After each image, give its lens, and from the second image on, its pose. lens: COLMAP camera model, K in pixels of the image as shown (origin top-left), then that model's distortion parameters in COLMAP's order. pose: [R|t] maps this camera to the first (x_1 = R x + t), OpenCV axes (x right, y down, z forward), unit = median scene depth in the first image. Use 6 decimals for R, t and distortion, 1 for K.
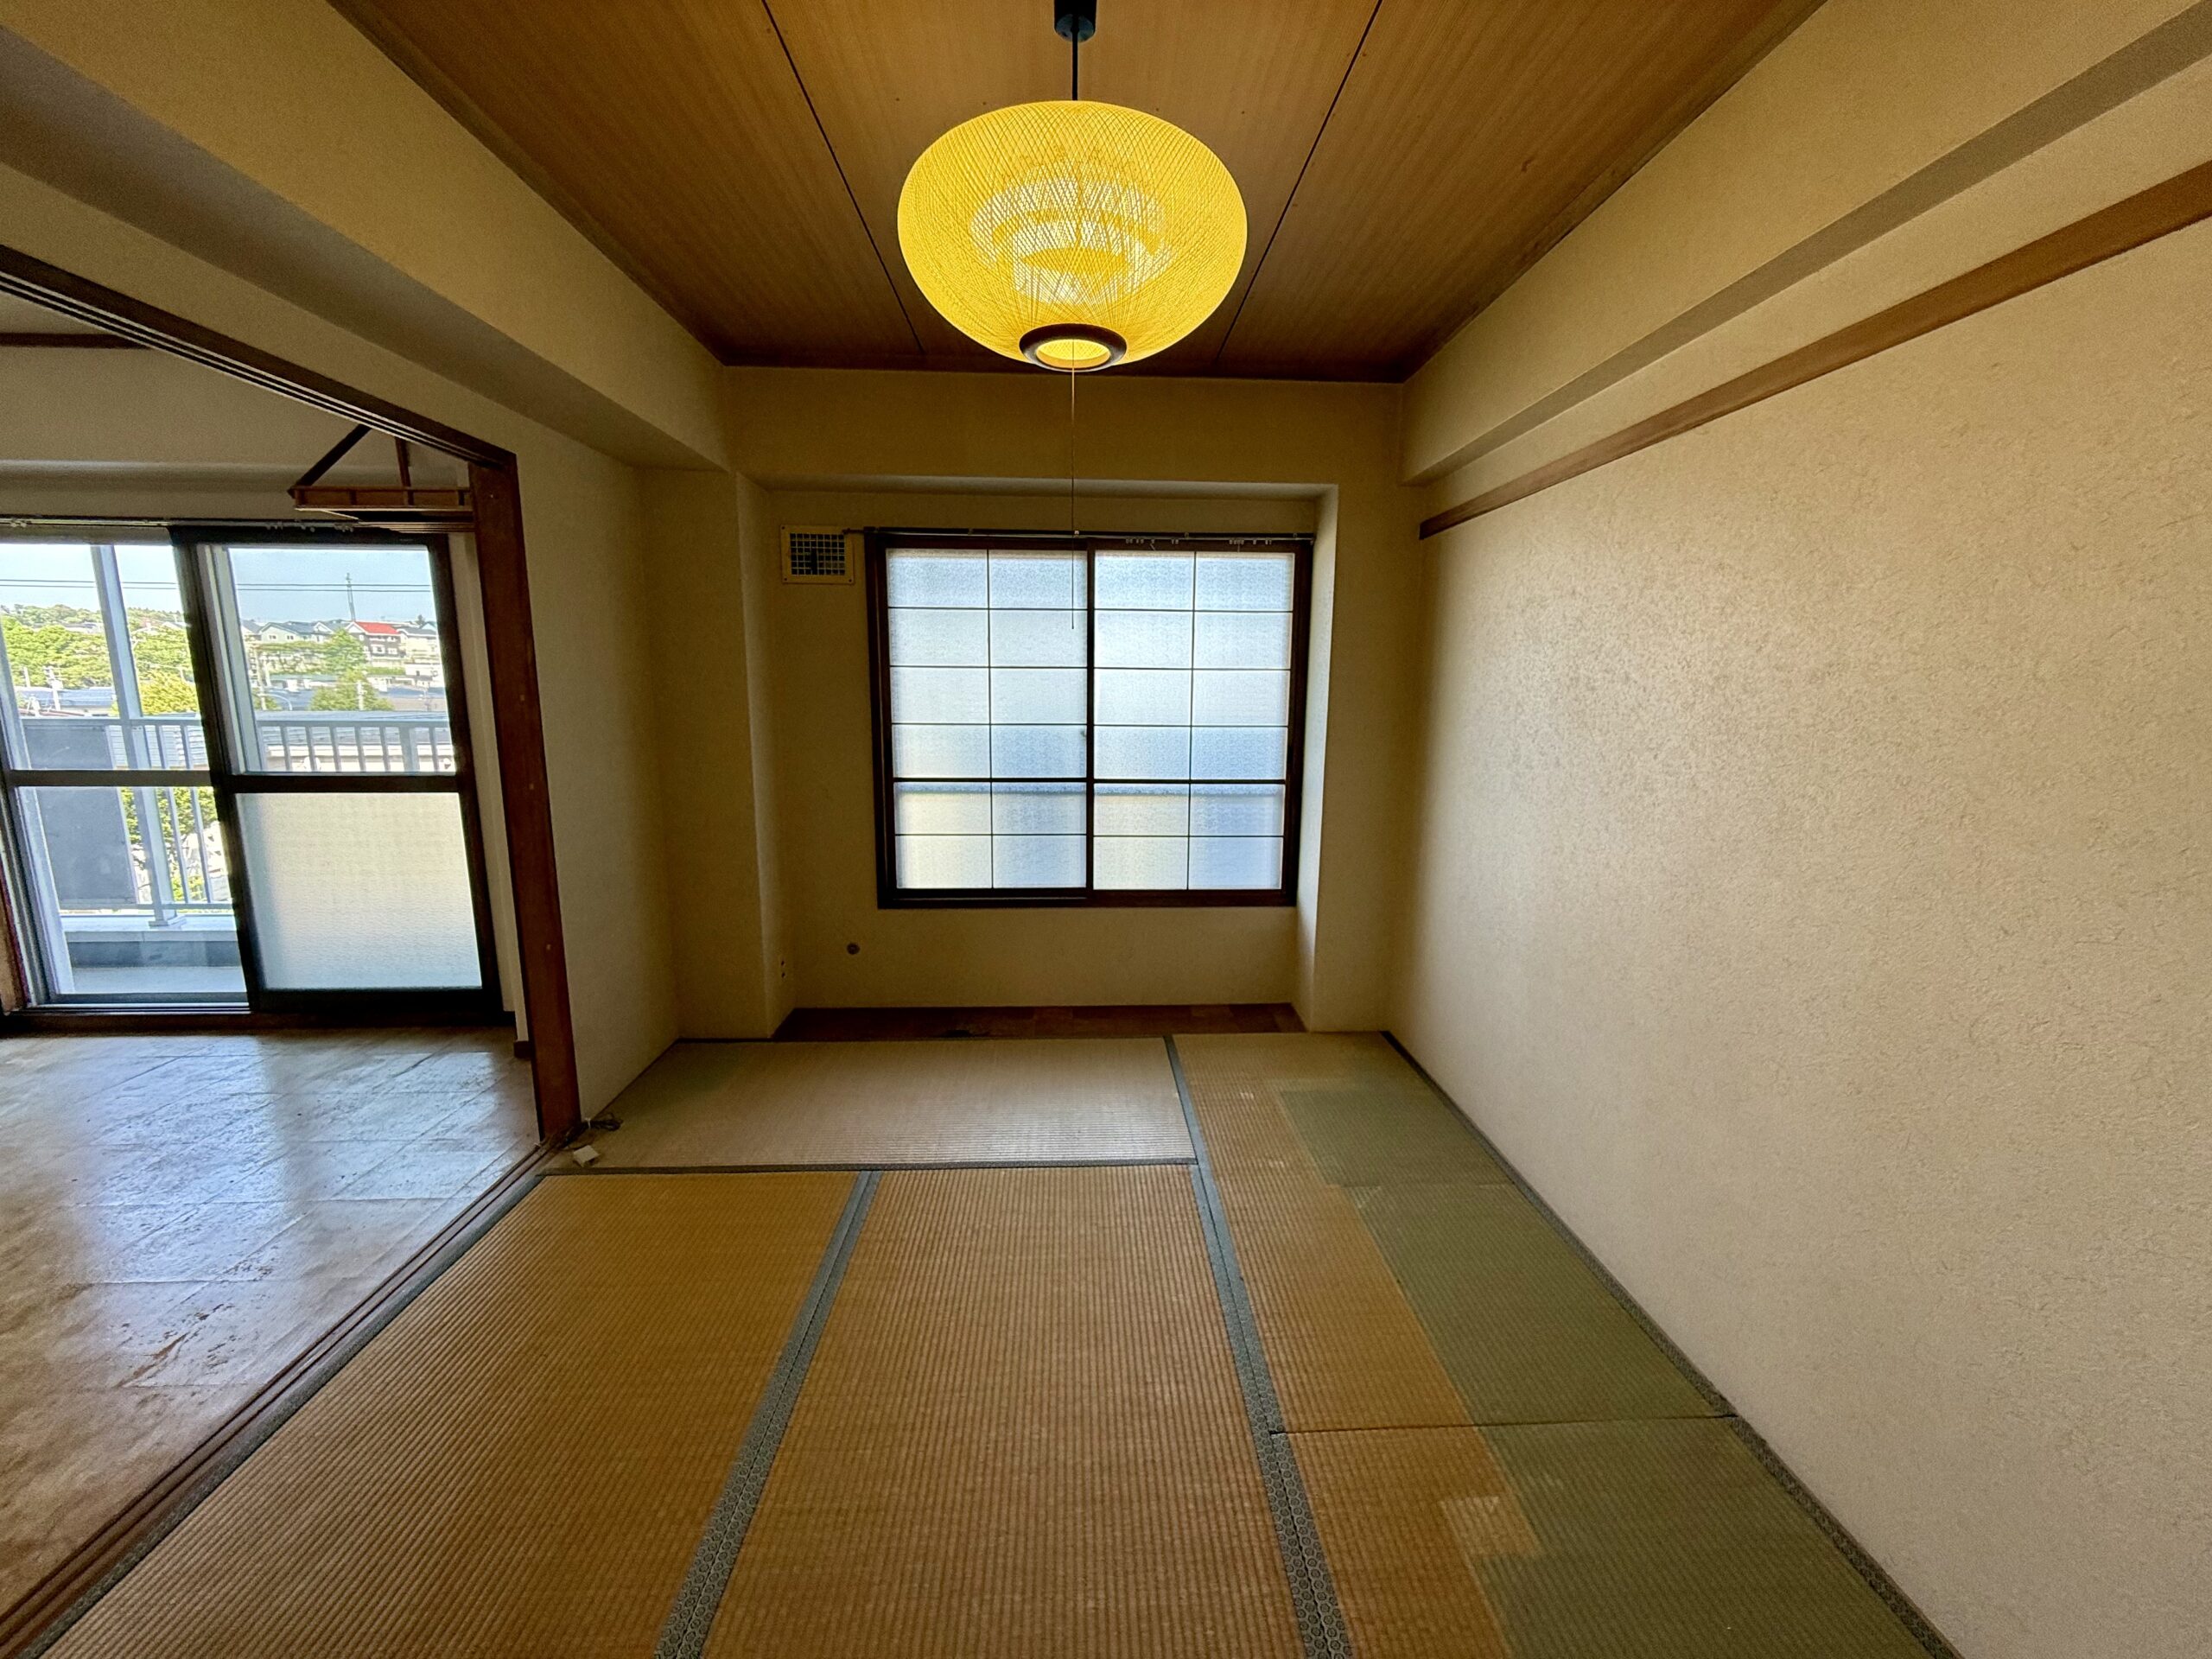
lens RADIAL K [[880.9, 0, 1100.0], [0, 880.9, 829.9], [0, 0, 1]] dist [-0.000575, -0.000025]
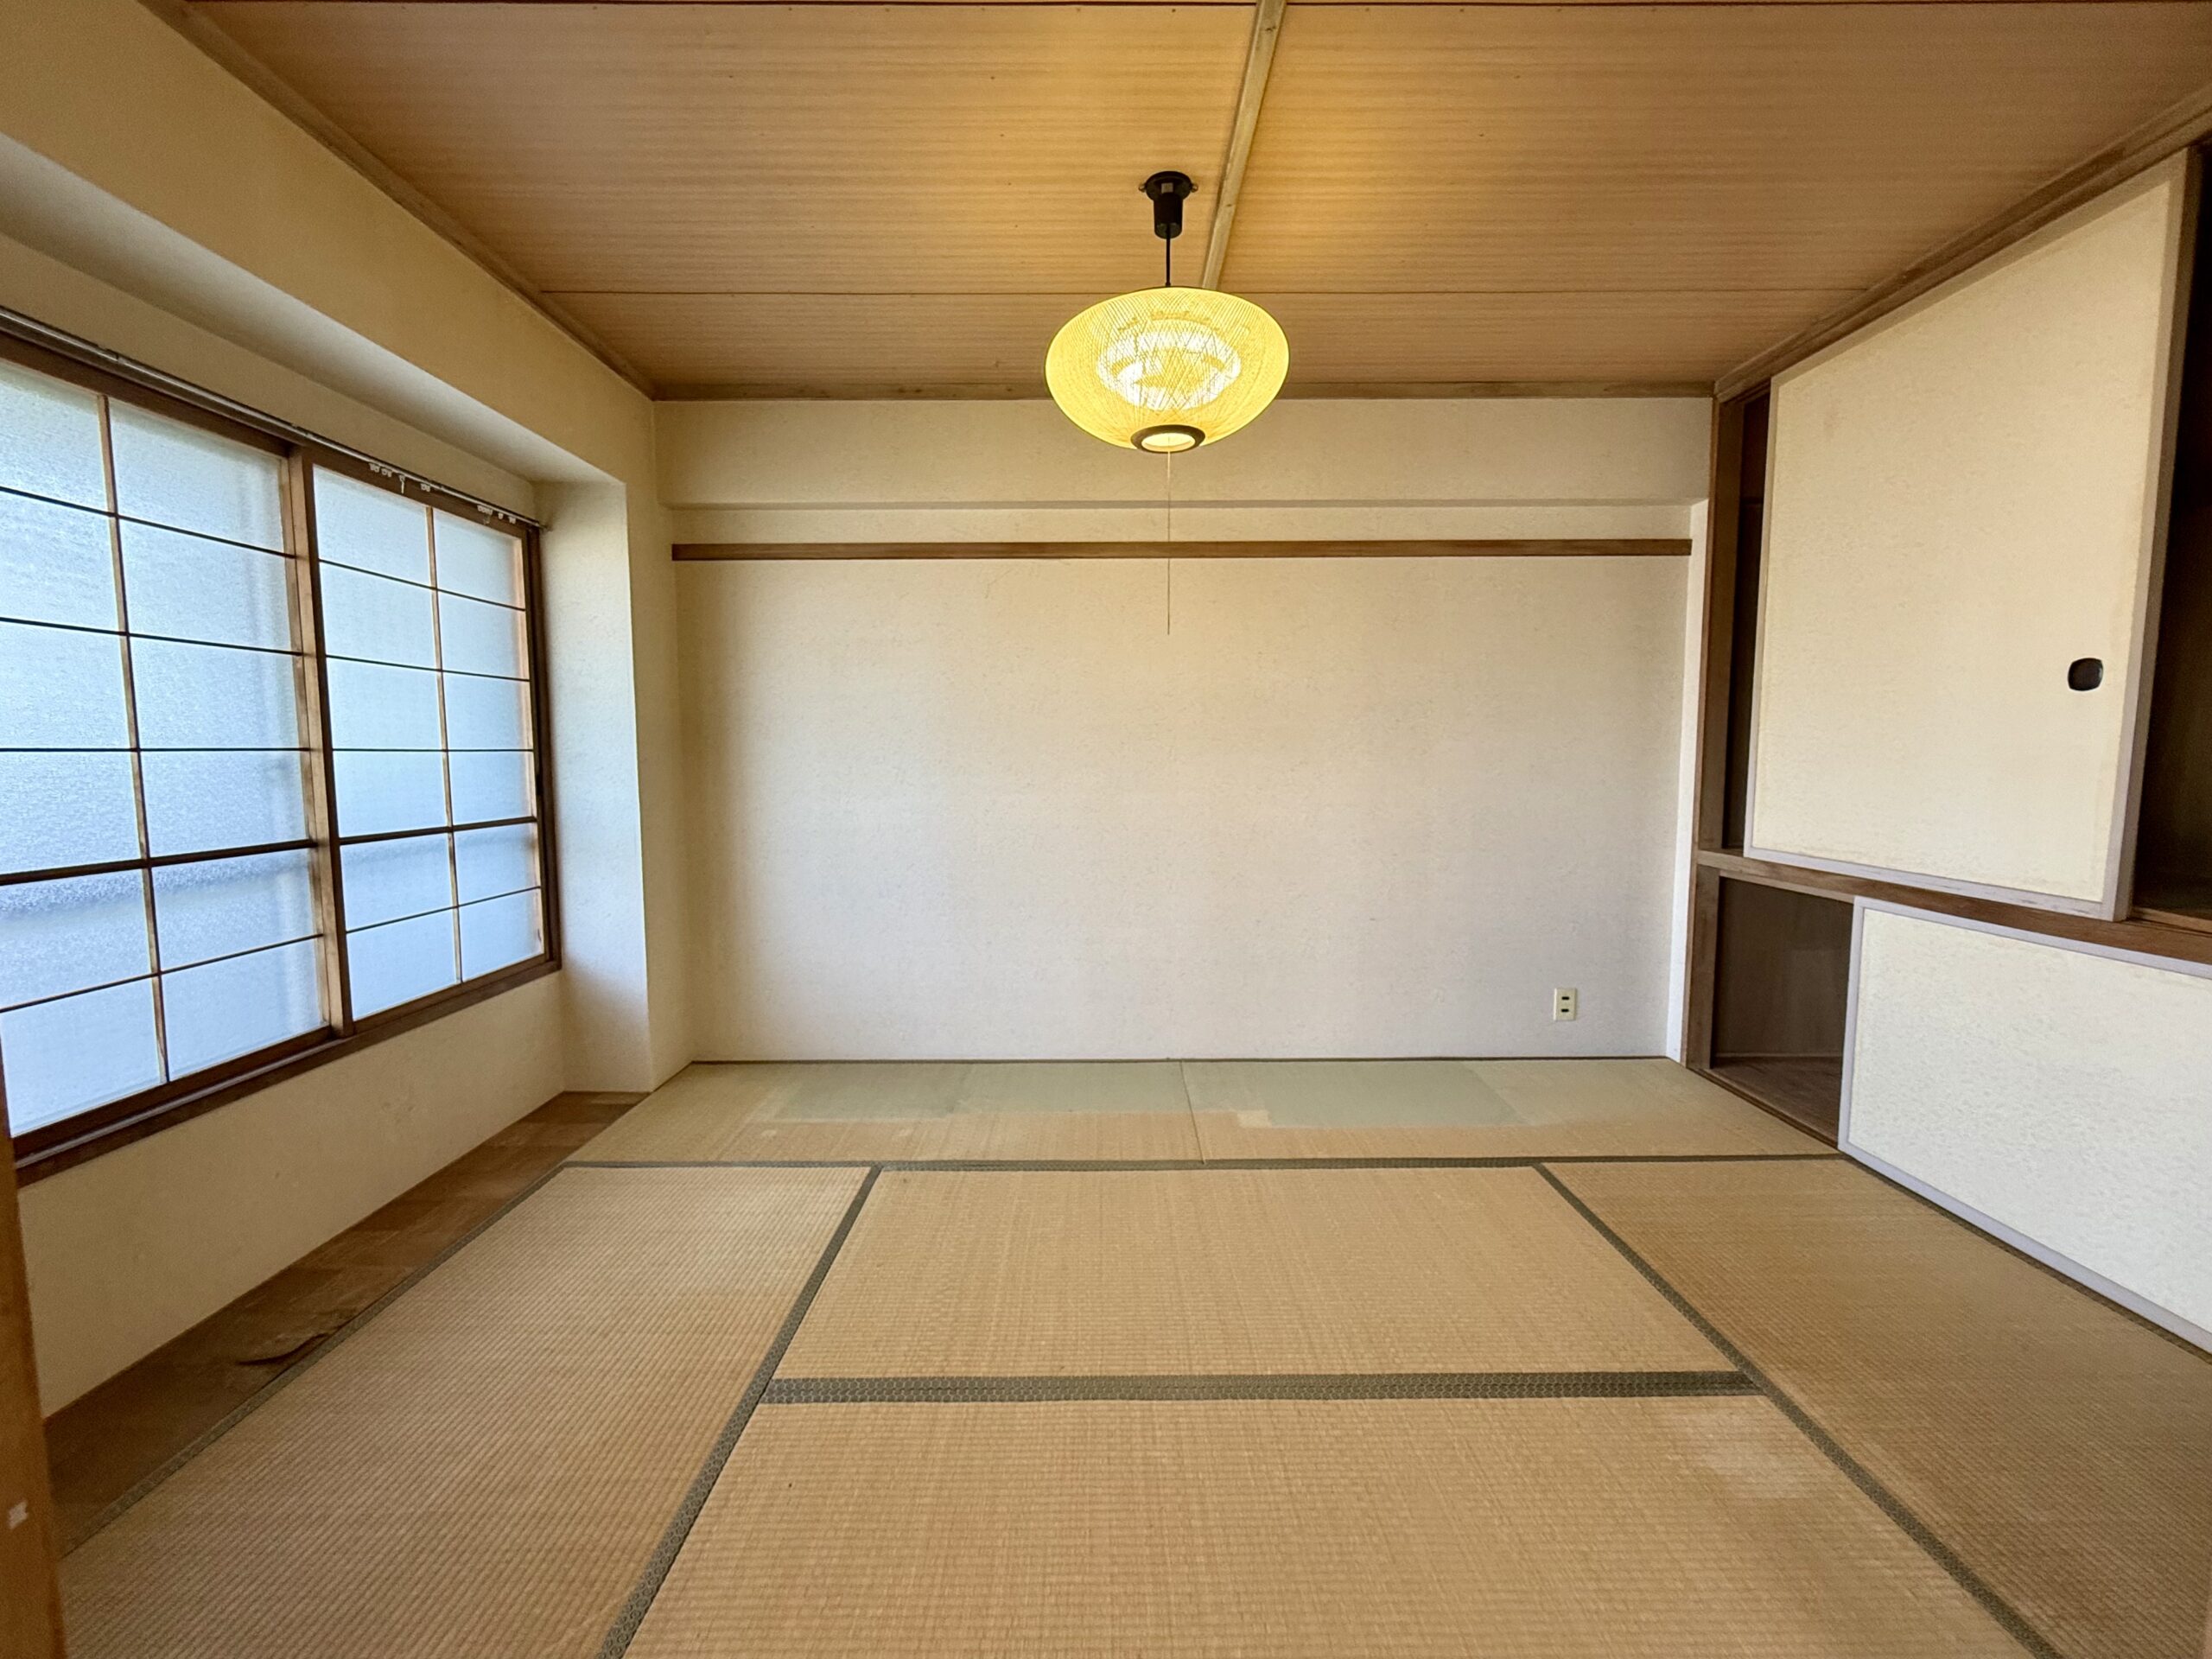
lens RADIAL K [[932.3, 0, 1112.5], [0, 932.3, 826.0], [0, 0, 1]] dist [-0.000983, 0.000116]
pose [[0.032562, -0.091273, 0.995293, -0.642499], [0.173053, 0.981296, 0.084328, -0.029395], [-0.984374, 0.169493, 0.047749, 0.455044]]
